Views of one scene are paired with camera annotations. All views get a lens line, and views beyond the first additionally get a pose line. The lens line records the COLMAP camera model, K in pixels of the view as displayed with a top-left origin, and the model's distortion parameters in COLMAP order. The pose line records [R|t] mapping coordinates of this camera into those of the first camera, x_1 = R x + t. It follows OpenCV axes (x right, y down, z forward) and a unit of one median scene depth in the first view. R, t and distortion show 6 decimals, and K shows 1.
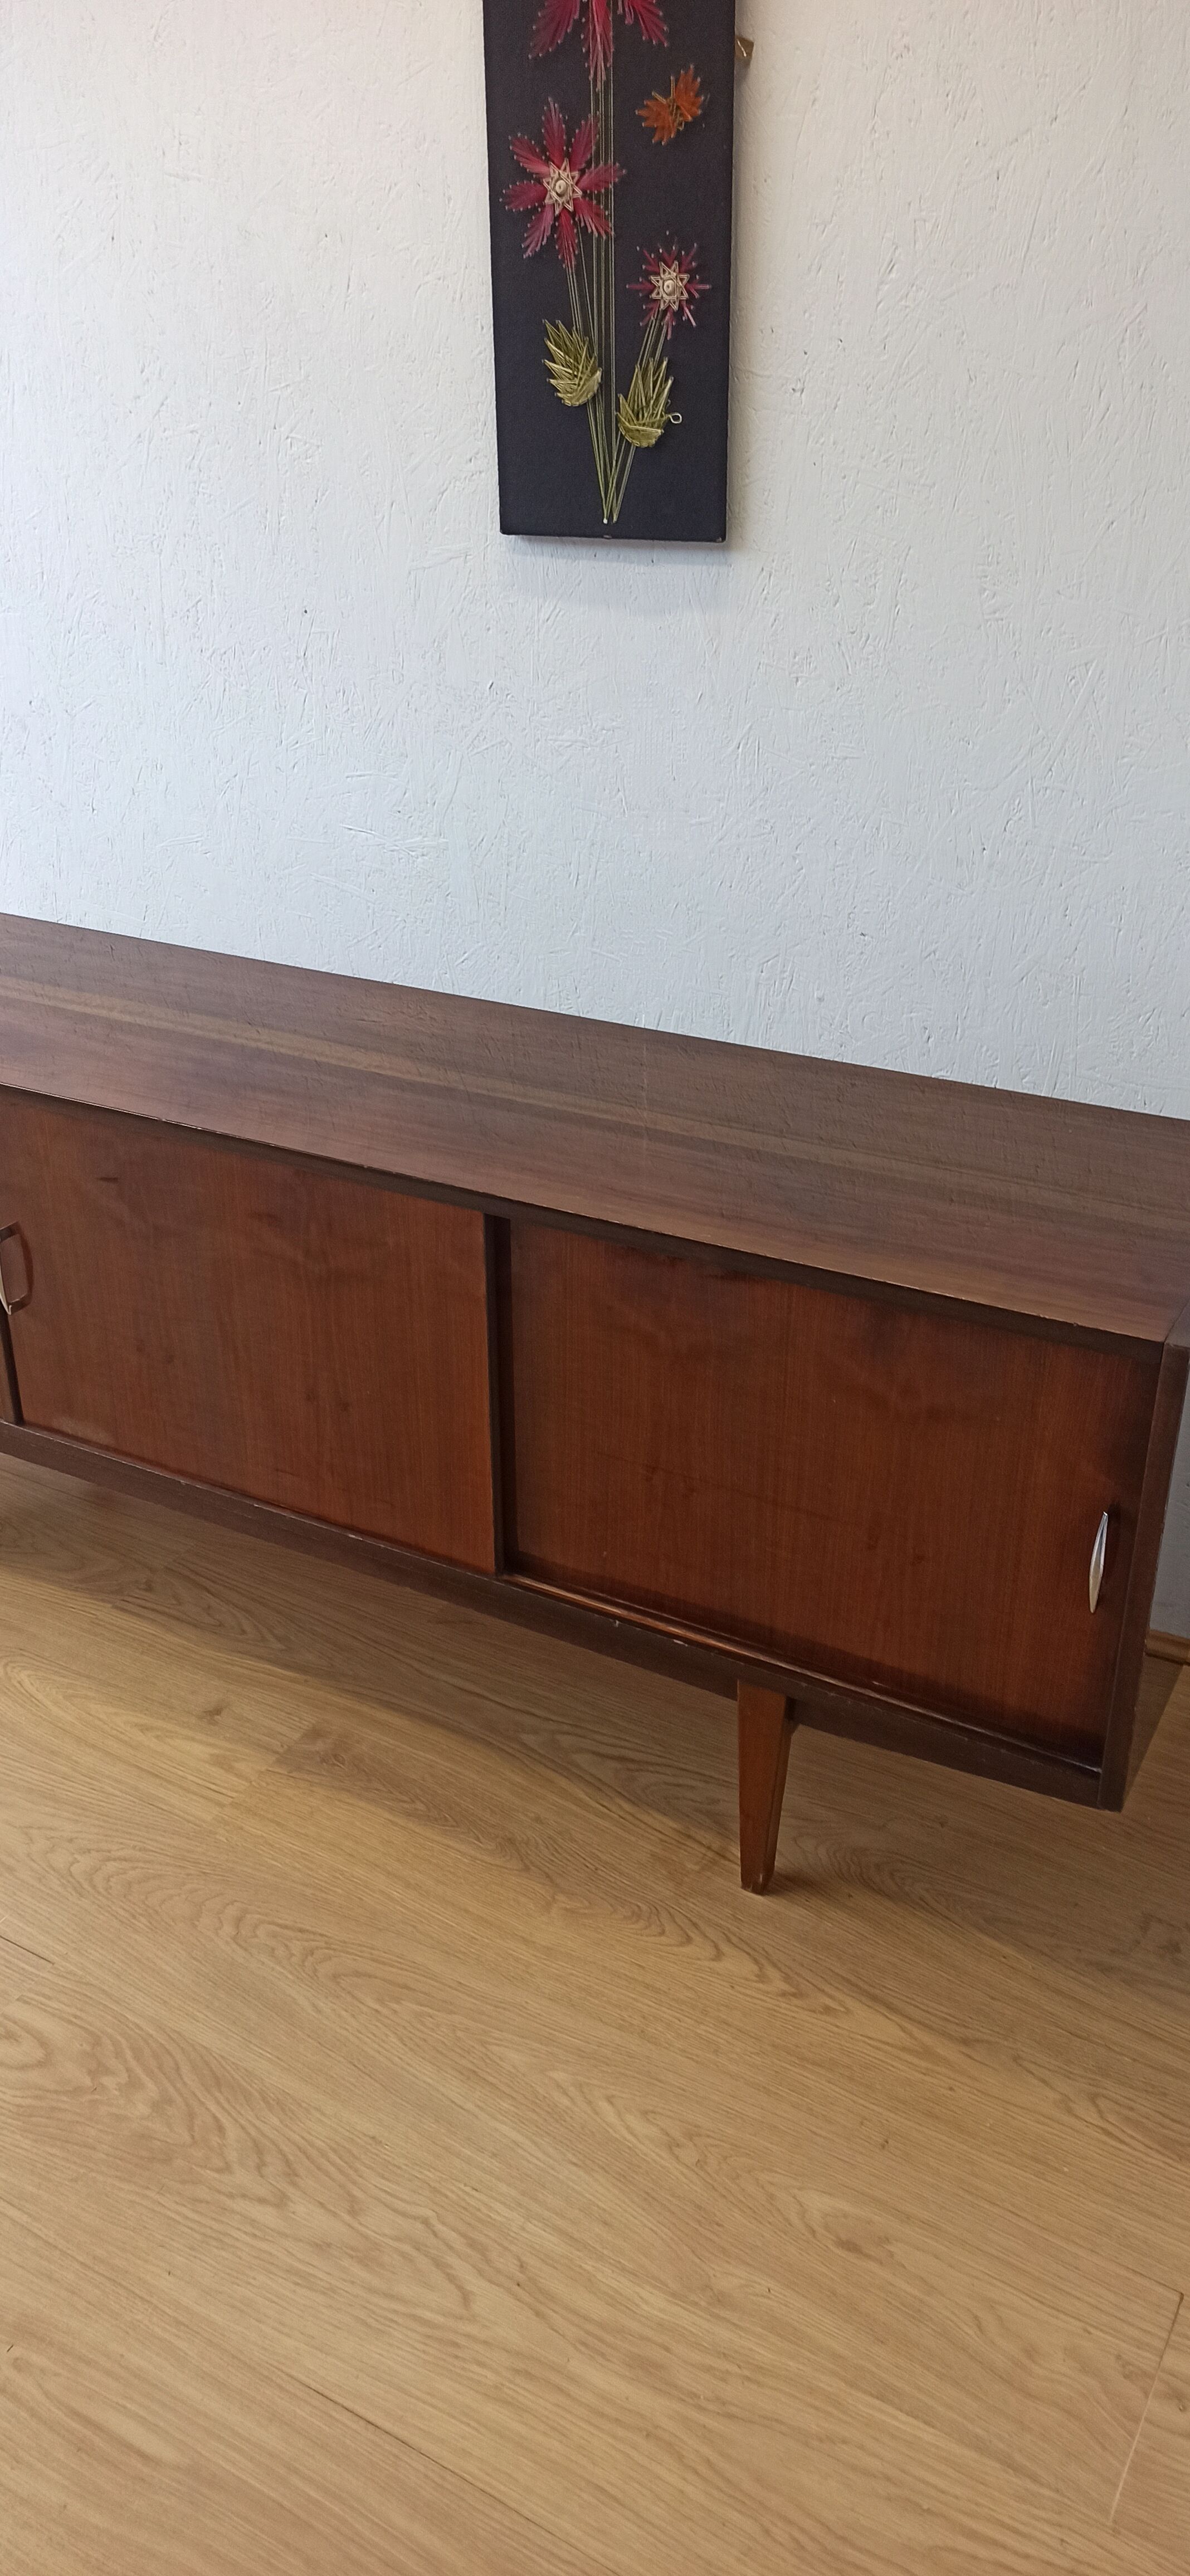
lens RADIAL K [[1879.2, 0, 599.0], [0, 1879.2, 1276.9], [0, 0, 1]] dist [0.084058, -0.098401]
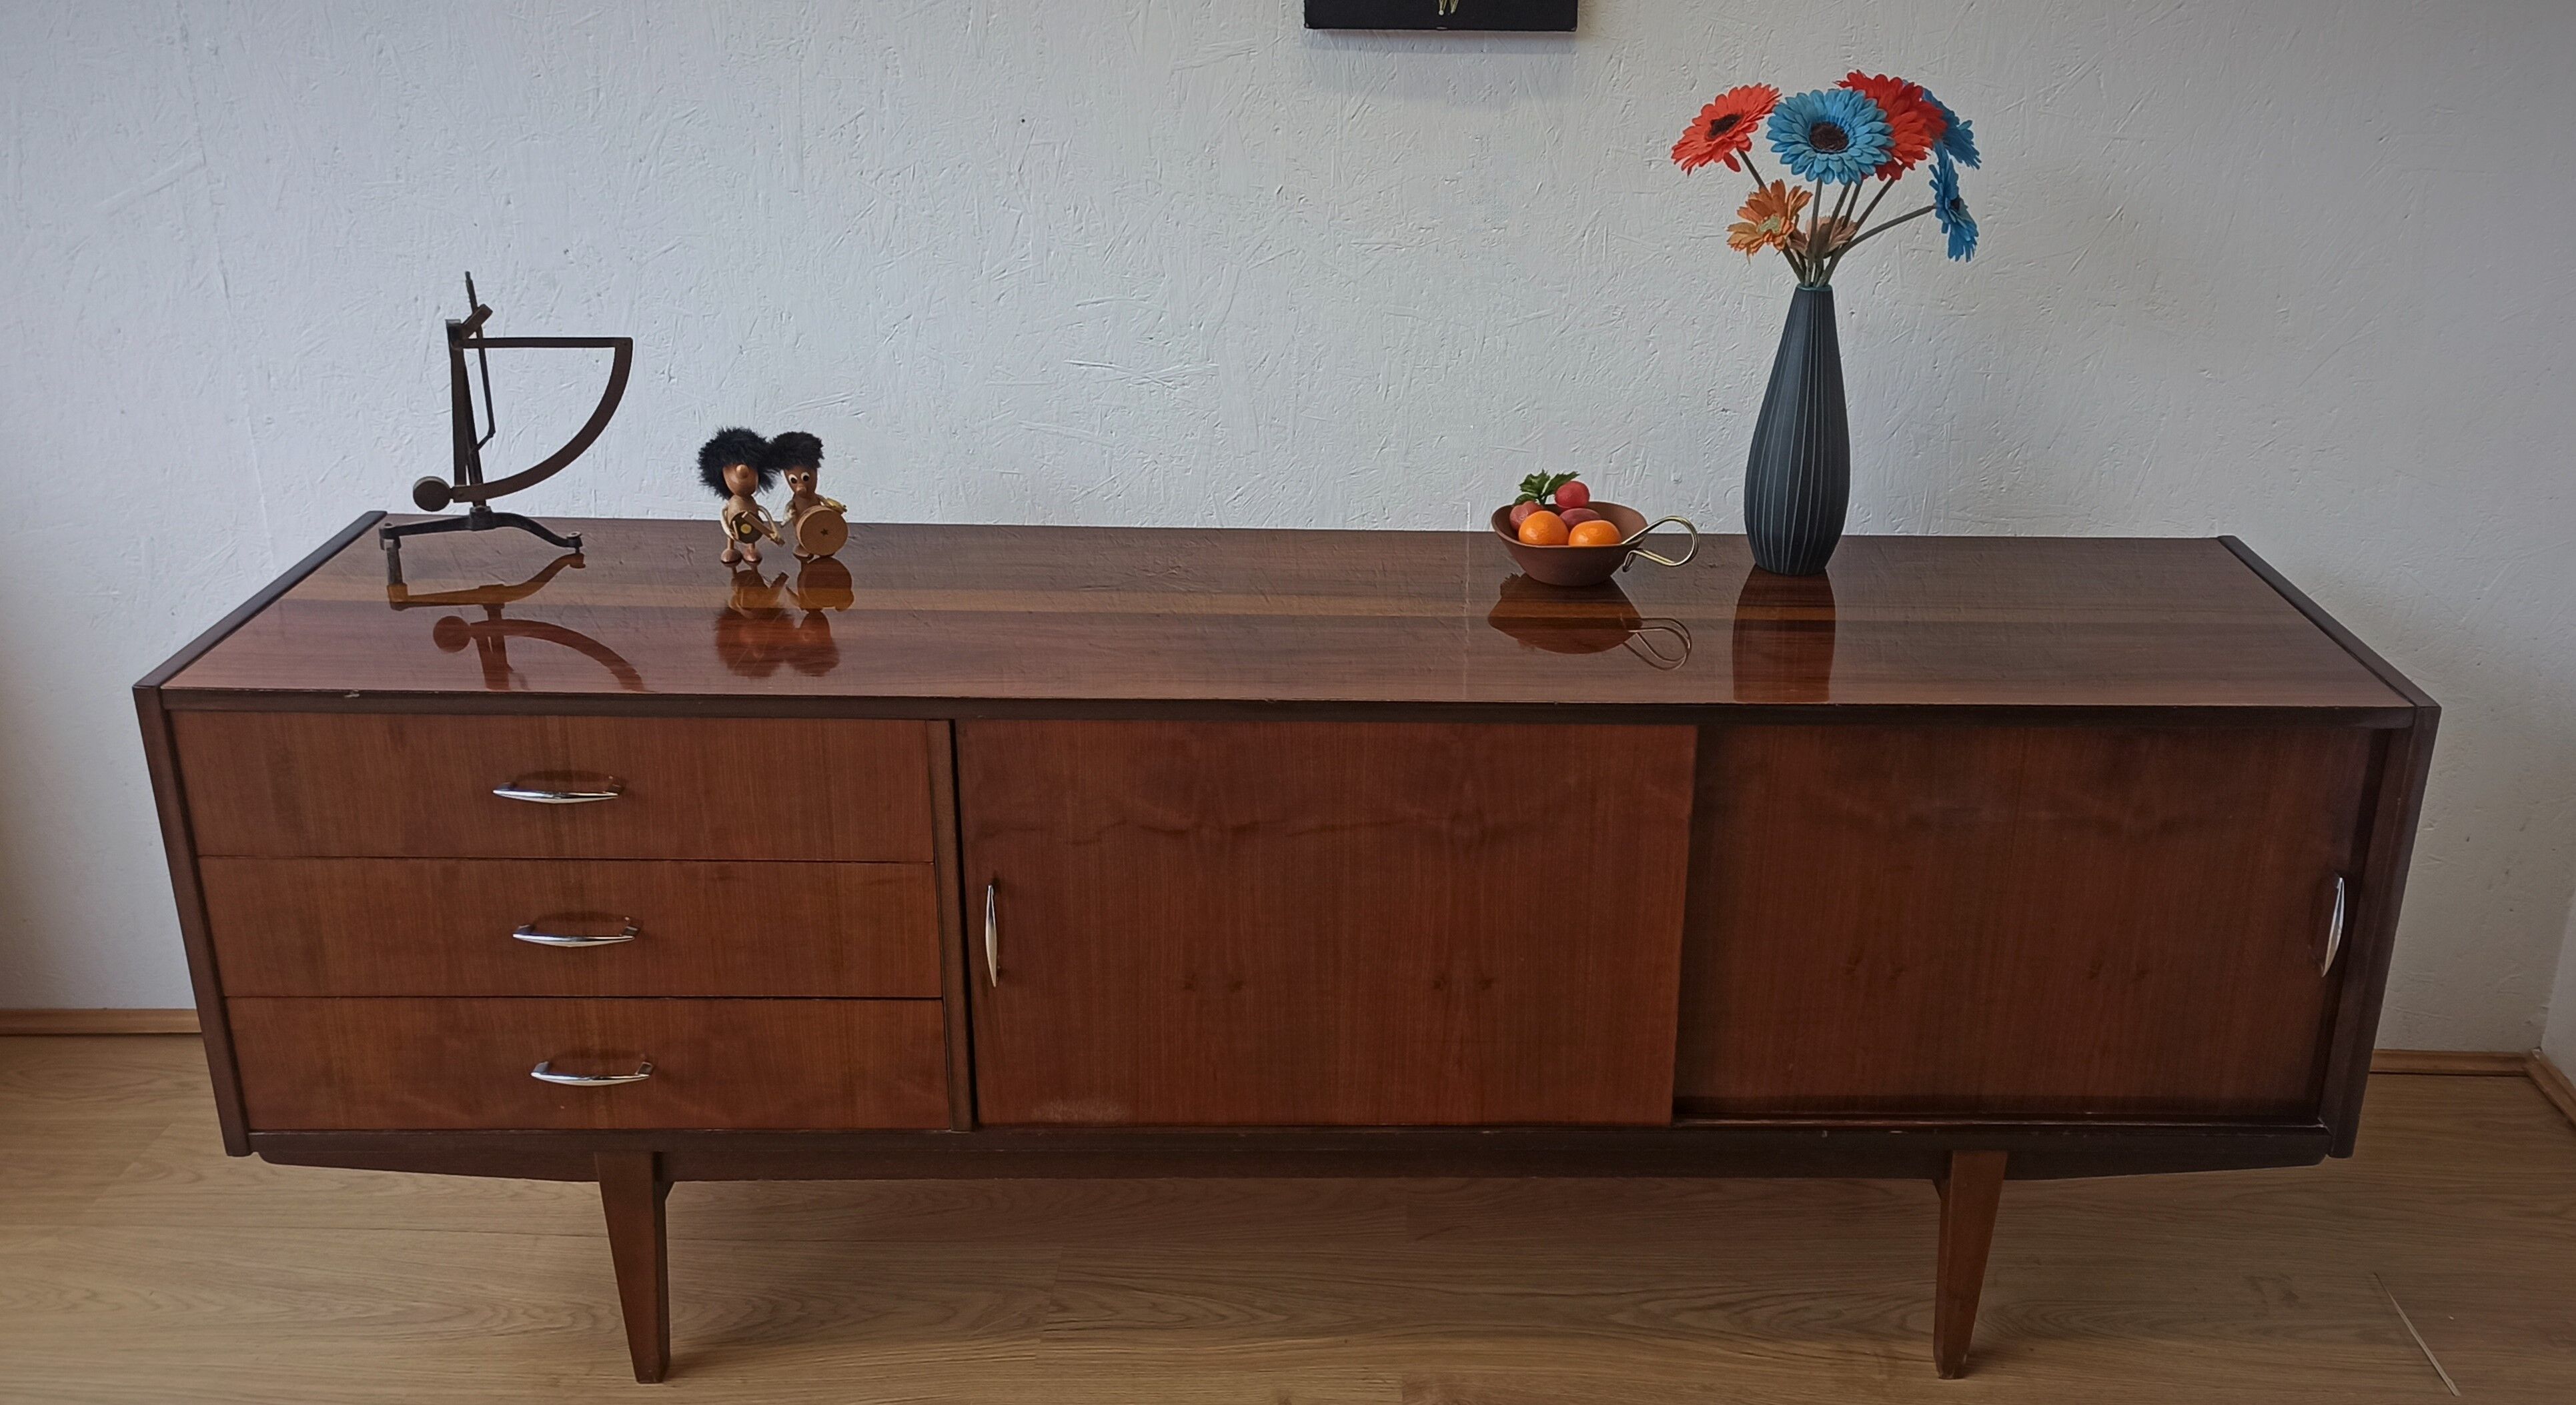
lens RADIAL K [[2251.9, 0, 1435.5], [0, 2251.9, 676.2], [0, 0, 1]] dist [0.088820, -0.108122]
pose [[0.859621, -0.167796, 0.482593, -0.646456], [0.204922, 0.978464, -0.024808, -0.052085], [-0.468037, 0.120220, 0.875493, 0.059905]]
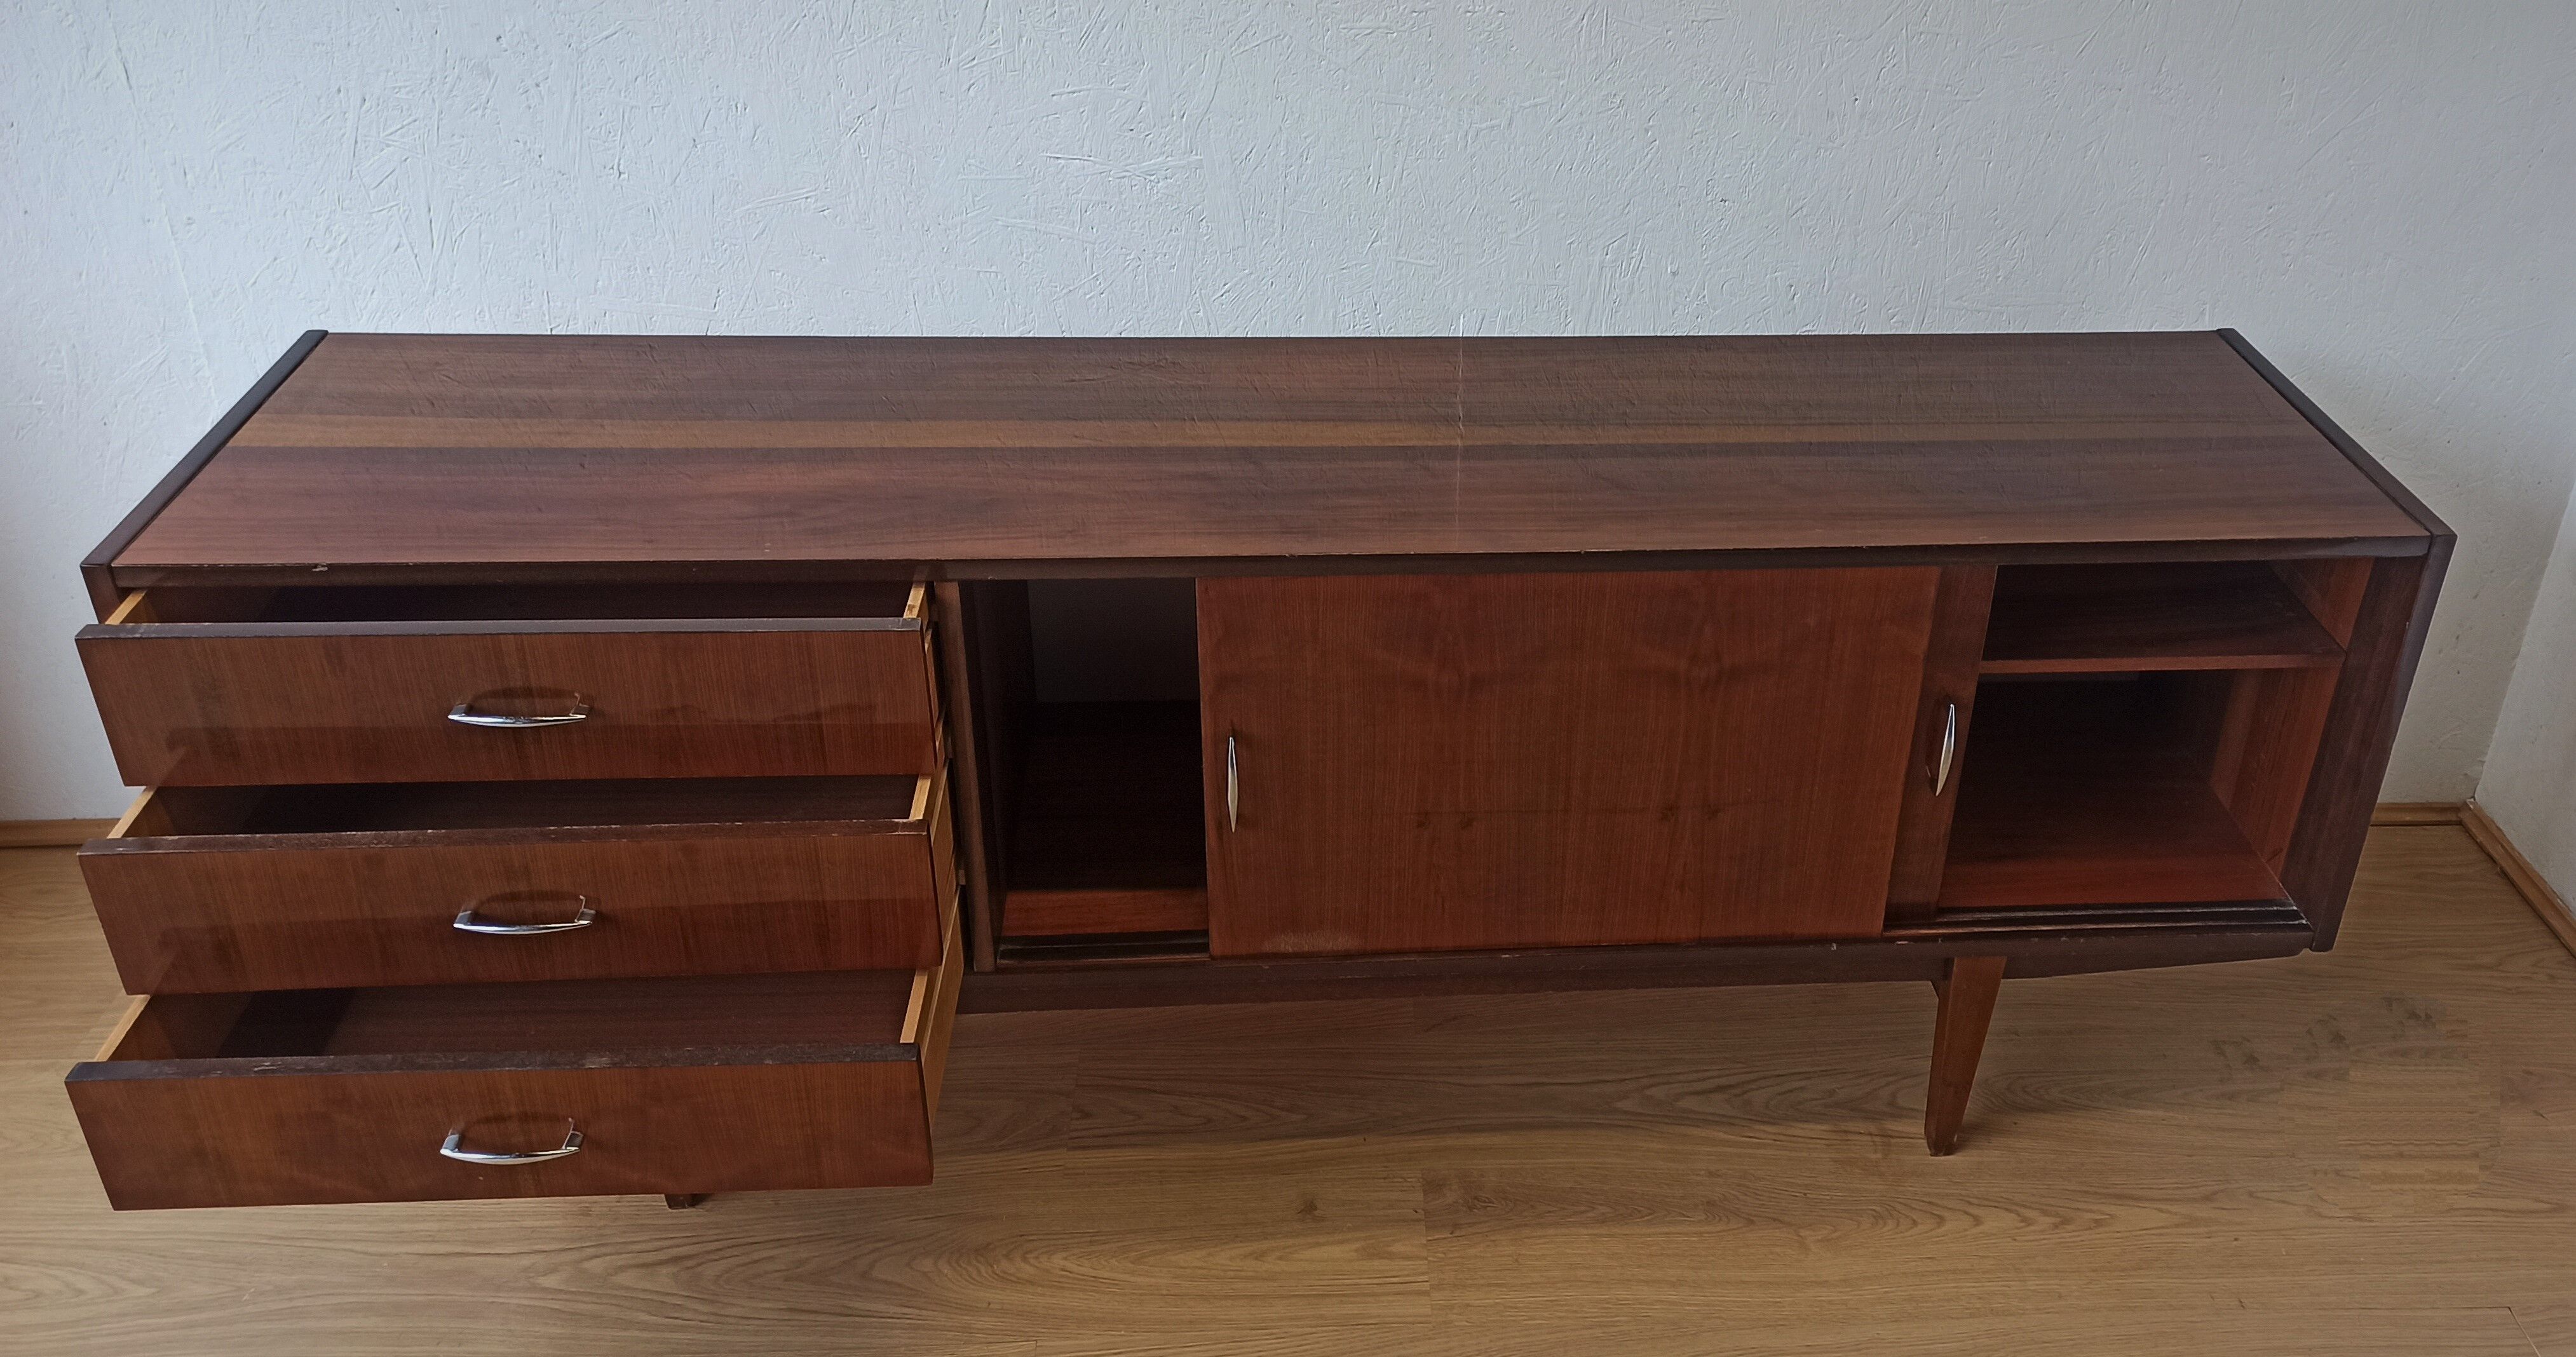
lens RADIAL K [[2135.1, 0, 1474.0], [0, 2135.1, 662.6], [0, 0, 1]] dist [0.080381, -0.082020]
pose [[0.827340, -0.256692, 0.499618, -0.637143], [0.216662, 0.966476, 0.137771, -0.146047], [-0.518233, -0.005735, 0.855220, 0.140224]]
